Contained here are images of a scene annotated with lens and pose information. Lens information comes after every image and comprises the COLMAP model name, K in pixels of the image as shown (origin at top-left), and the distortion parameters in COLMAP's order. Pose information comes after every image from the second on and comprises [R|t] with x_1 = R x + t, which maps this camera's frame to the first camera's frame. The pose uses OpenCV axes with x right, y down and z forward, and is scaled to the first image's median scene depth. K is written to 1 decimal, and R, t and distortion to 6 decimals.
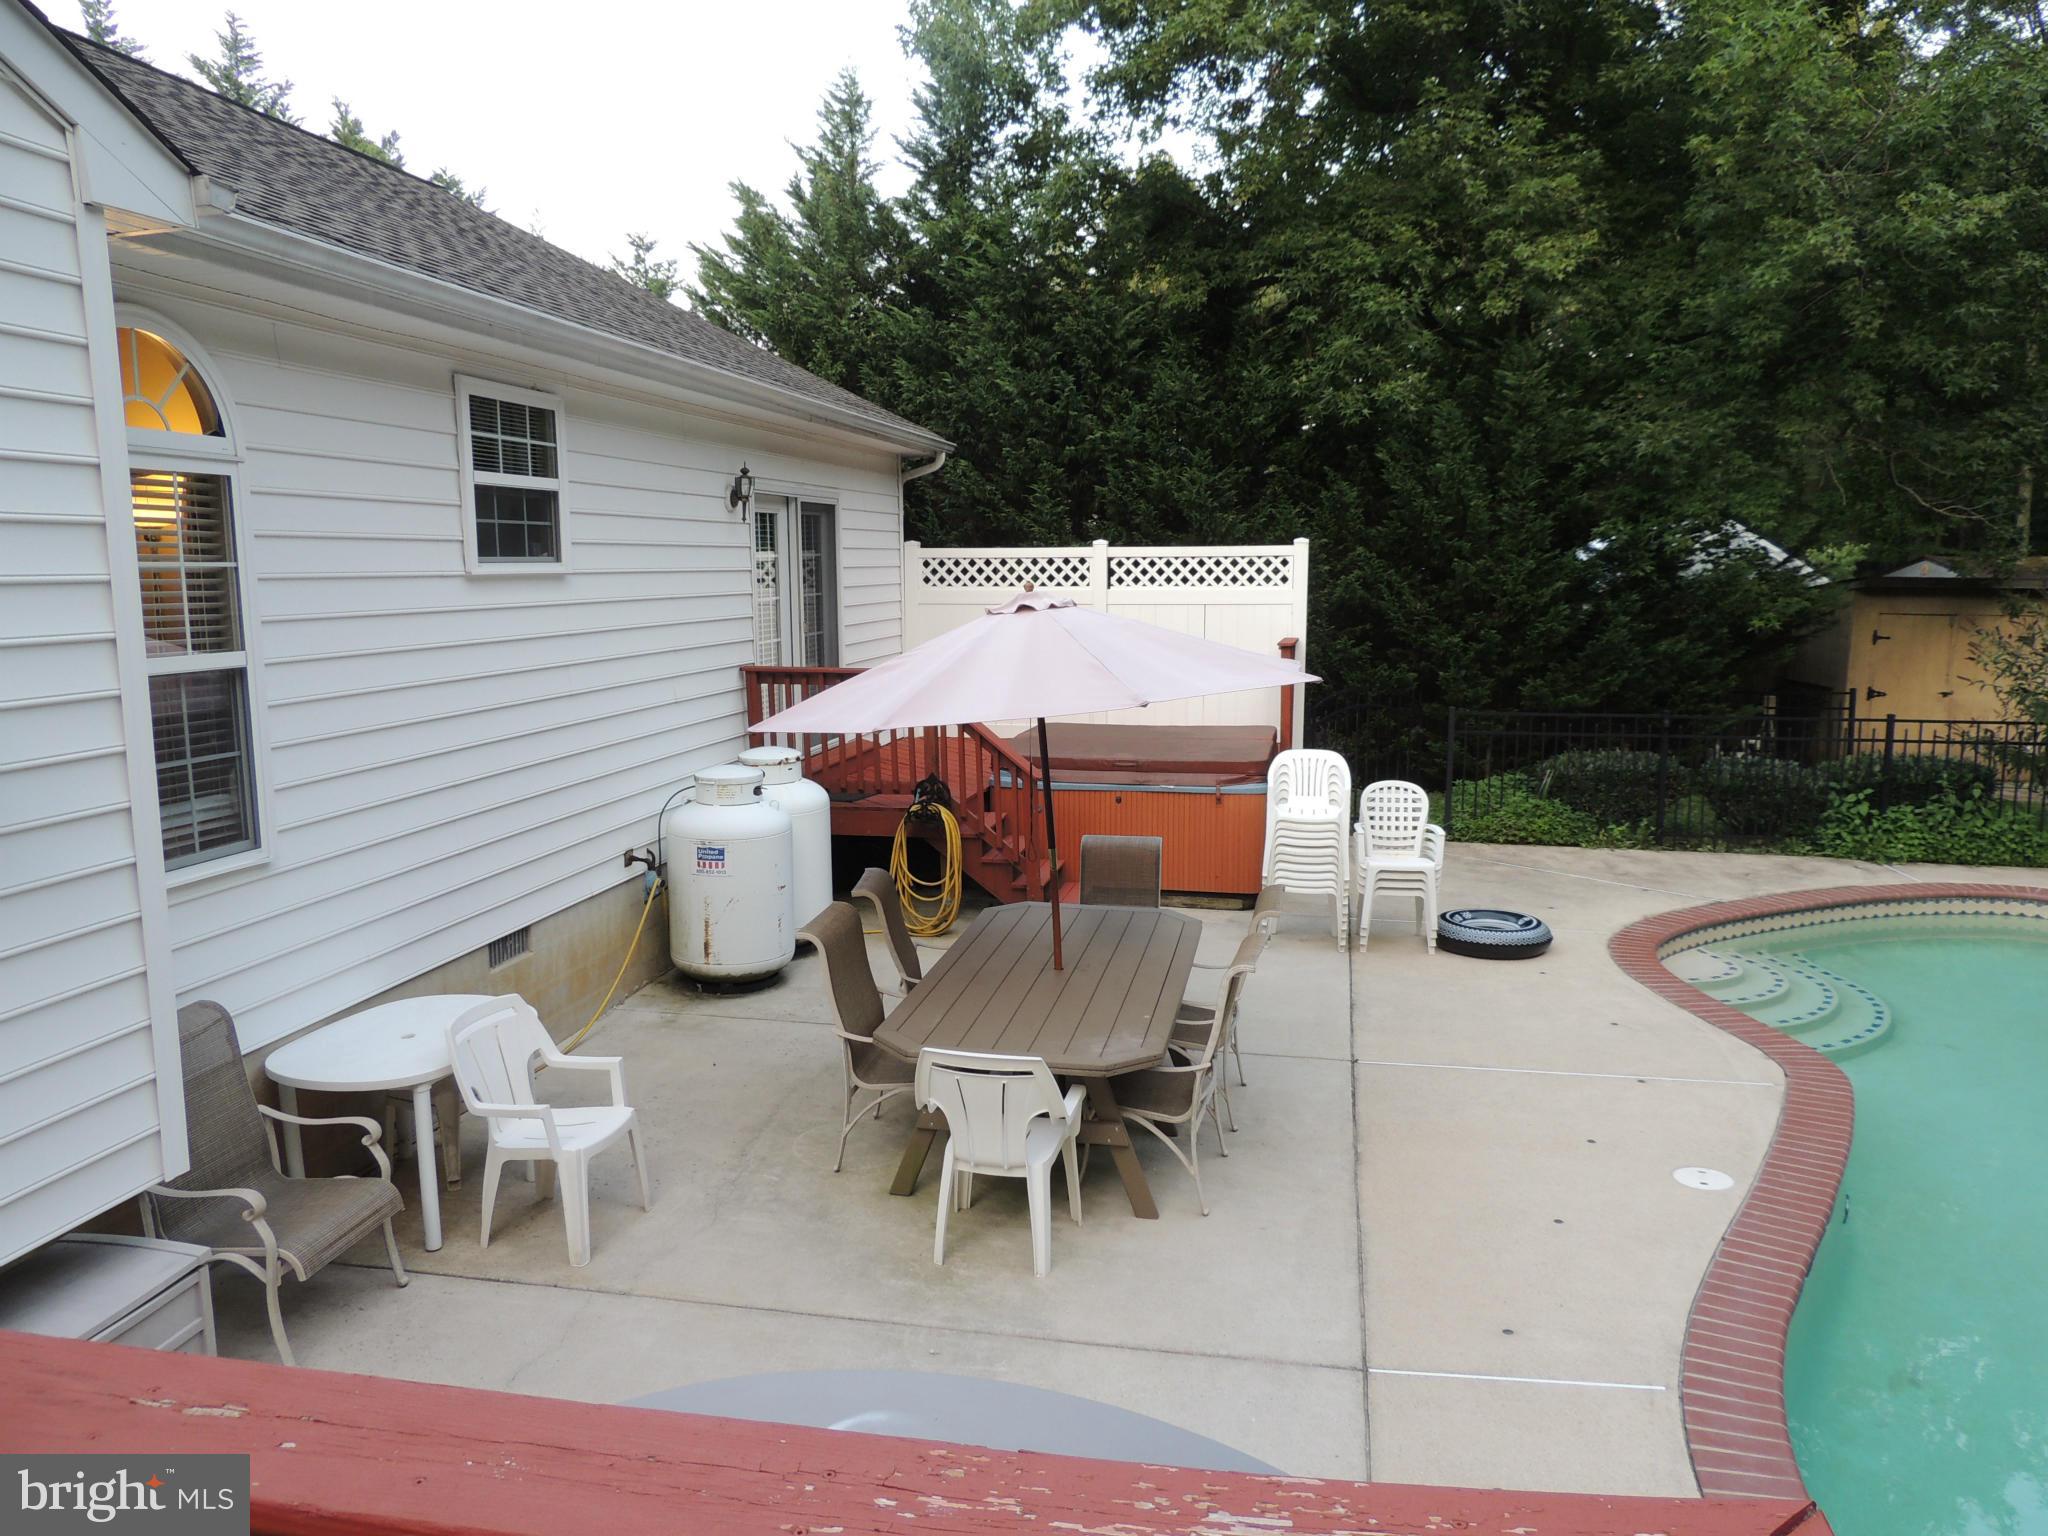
lens RADIAL K [[1462.4, 0, 1018.0], [0, 1462.4, 769.5], [0, 0, 1]] dist [-0.021079, -0.003920]
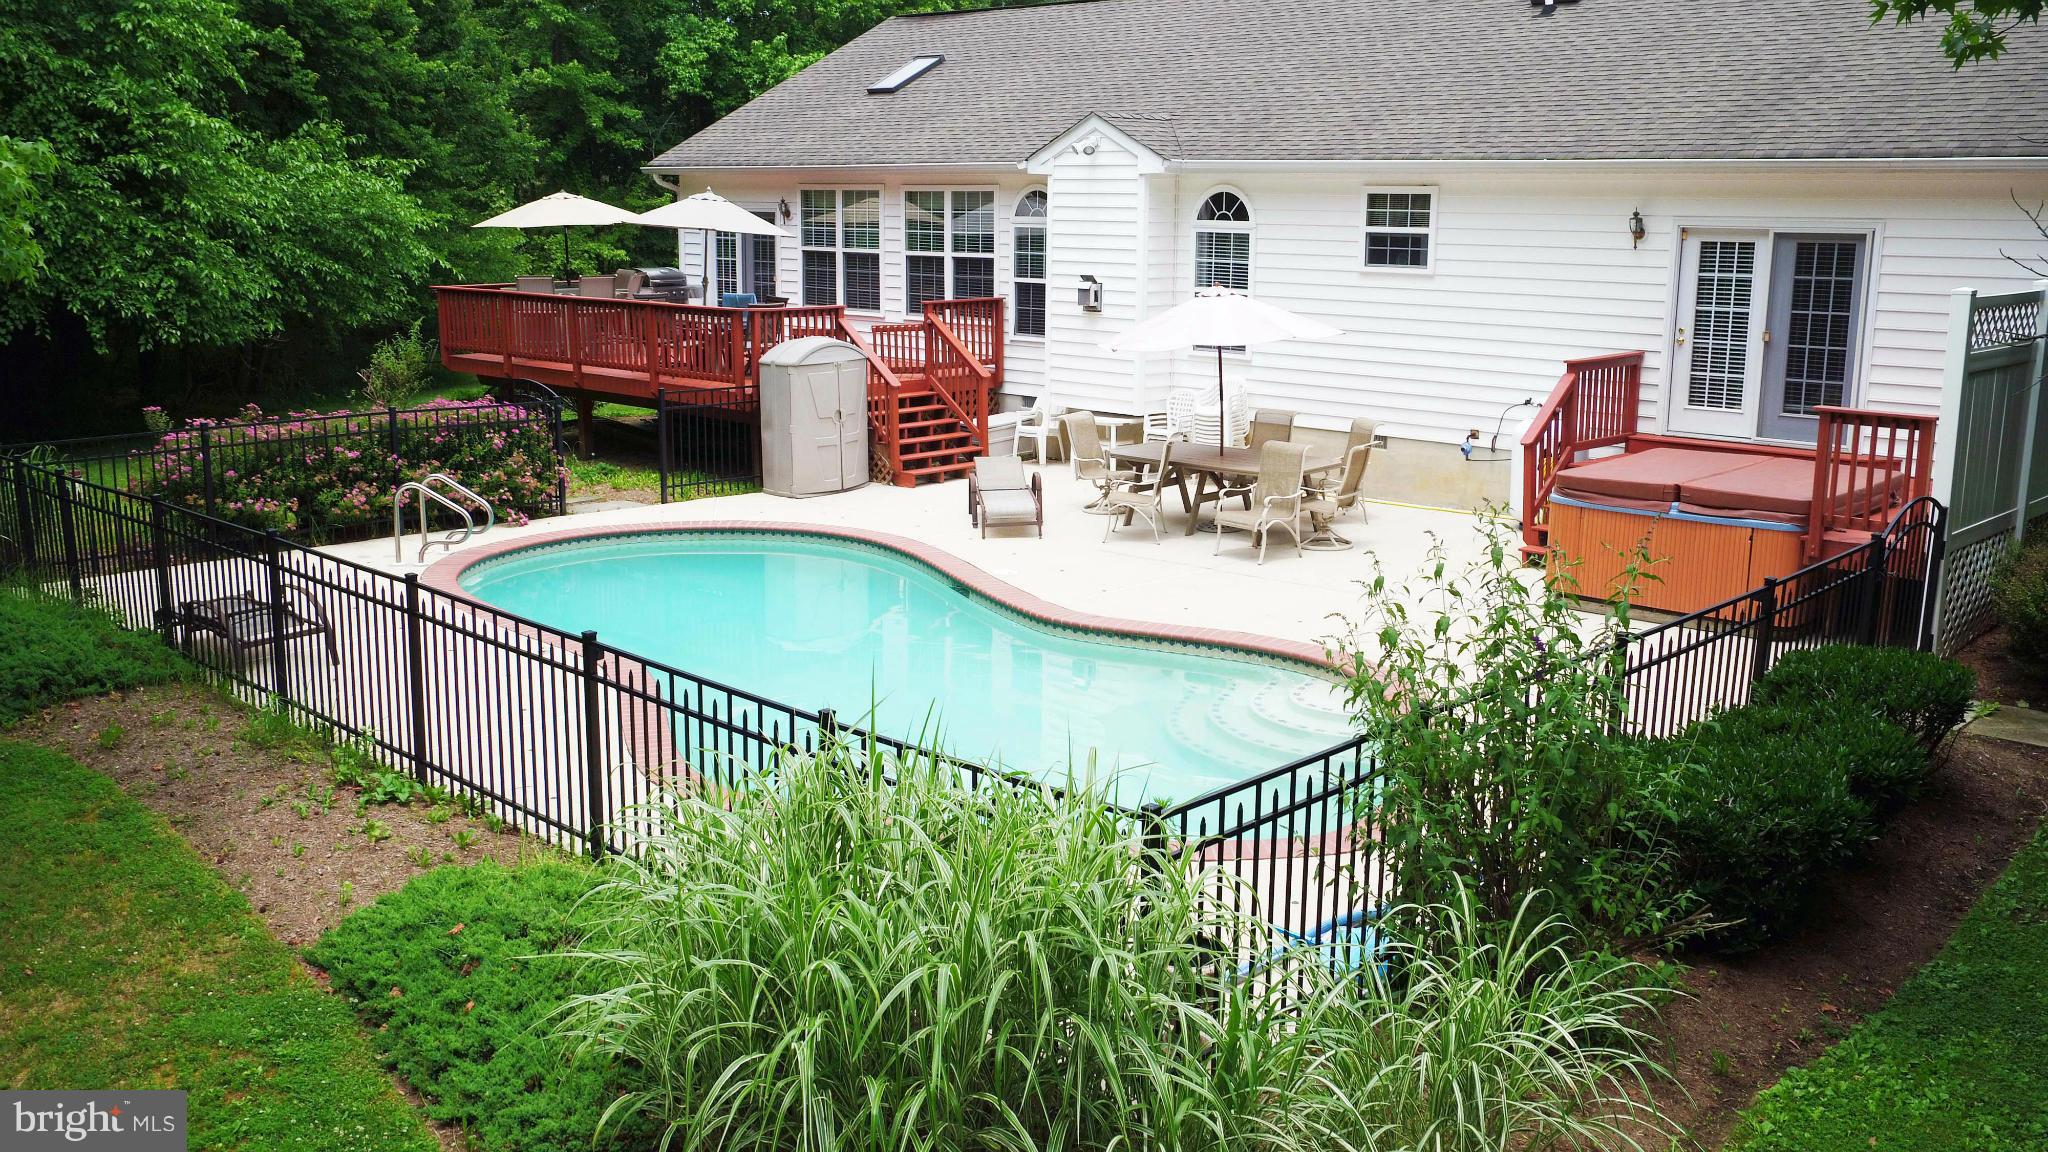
lens RADIAL K [[1821.0, 0, 1023.7], [0, 1821.0, 574.7], [0, 0, 1]] dist [0.000391, 0.000560]
pose [[-0.525909, 0.170360, -0.833305, 0.755650], [-0.130288, 0.952036, 0.276860, -0.127214], [0.840503, 0.254173, -0.478488, 0.643870]]
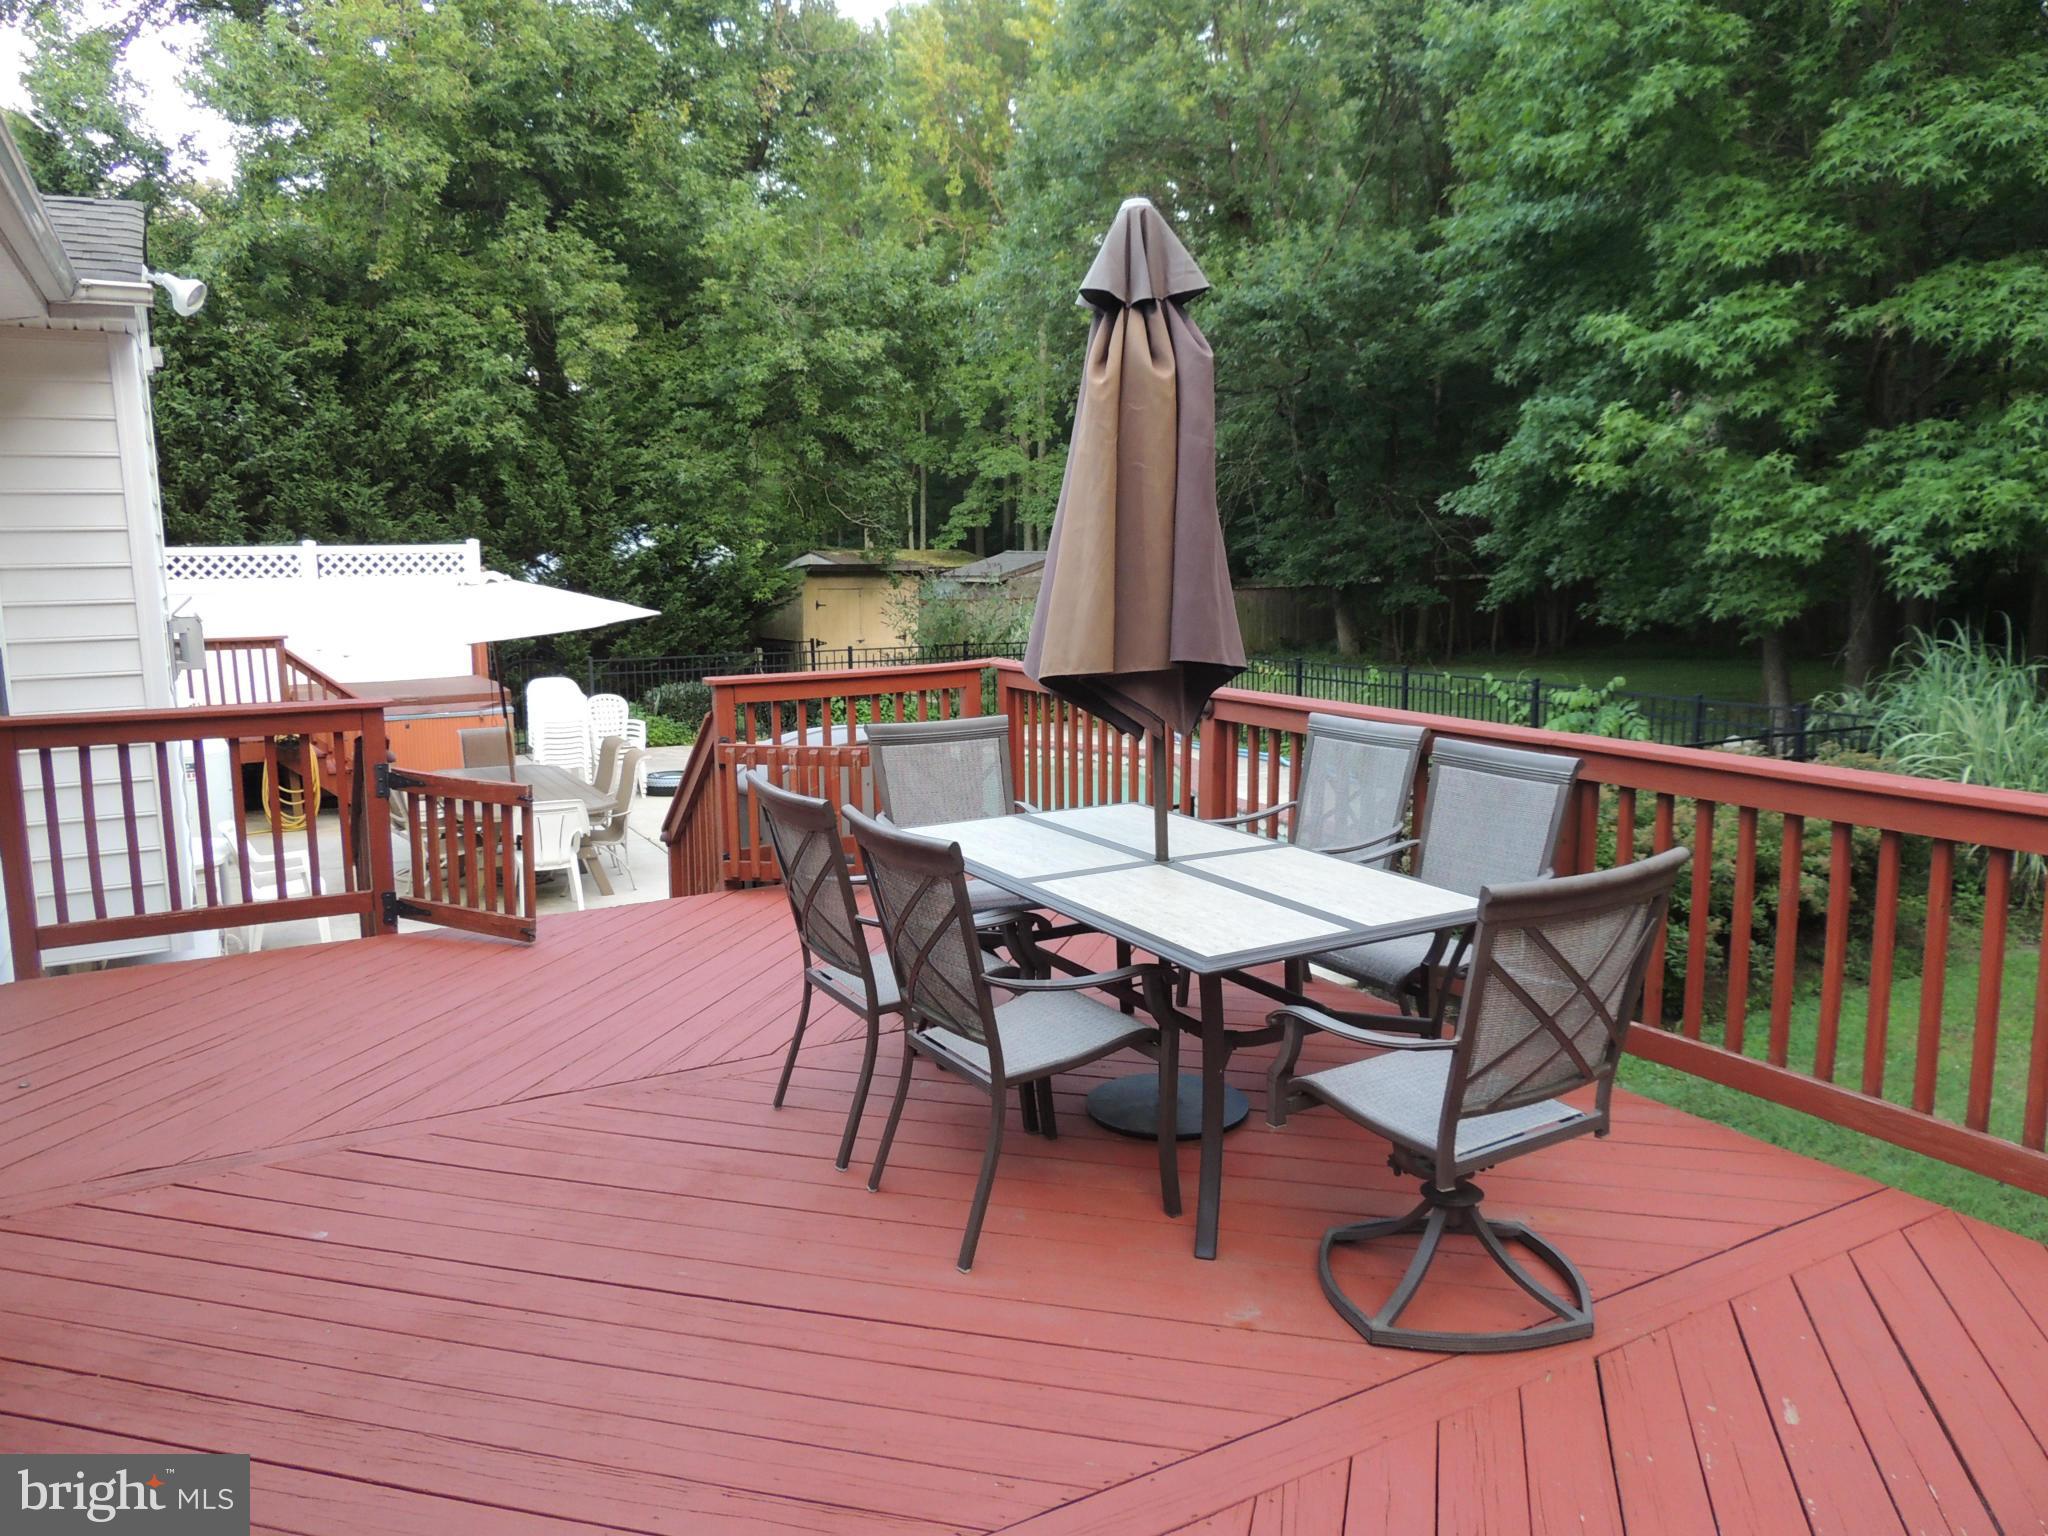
lens RADIAL K [[1462.4, 0, 1024.5], [0, 1462.4, 767.3], [0, 0, 1]] dist [-0.021079, -0.003920]
pose [[0.751634, -0.097527, 0.652330, -0.293427], [0.096346, 0.994634, 0.037690, 0.046579], [-0.652505, 0.034521, 0.756997, -0.323750]]
